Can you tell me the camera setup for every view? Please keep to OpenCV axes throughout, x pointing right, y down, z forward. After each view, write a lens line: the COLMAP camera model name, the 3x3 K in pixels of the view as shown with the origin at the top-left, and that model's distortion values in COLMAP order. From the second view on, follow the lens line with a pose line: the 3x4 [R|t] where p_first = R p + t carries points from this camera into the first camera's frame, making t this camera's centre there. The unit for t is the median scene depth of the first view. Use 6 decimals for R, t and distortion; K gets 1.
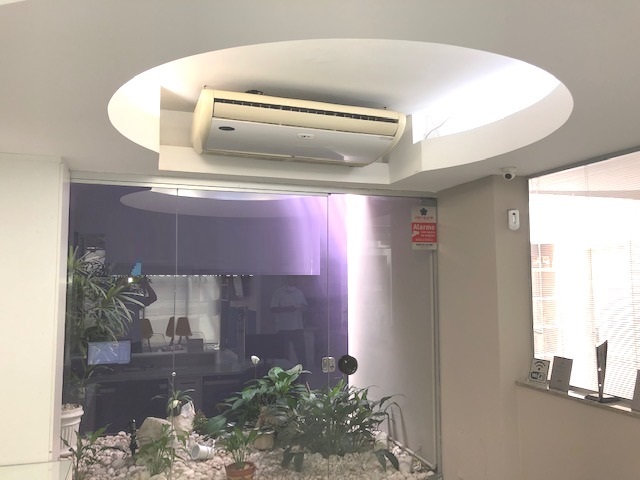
lens RADIAL K [[523.8, 0, 318.5], [0, 523.8, 233.2], [0, 0, 1]] dist [-0.004575, -0.016014]
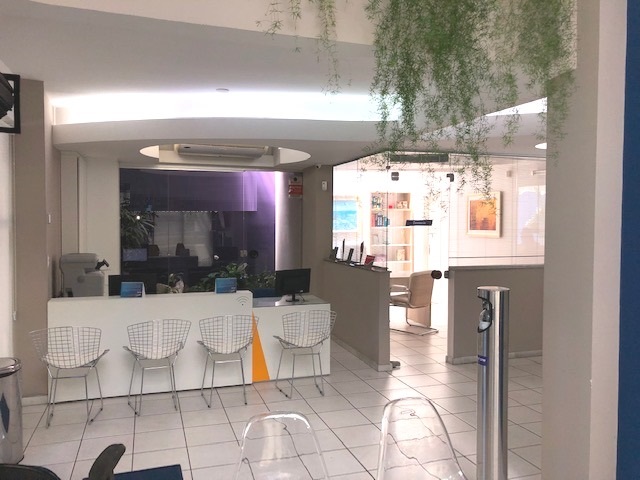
lens RADIAL K [[523.8, 0, 323.1], [0, 523.8, 240.4], [0, 0, 1]] dist [-0.004575, -0.016014]
pose [[0.999951, 0.009382, -0.003243, 0.236267], [-0.008880, 0.991447, 0.130204, -0.052649], [0.004437, -0.130169, 0.991482, -0.732885]]
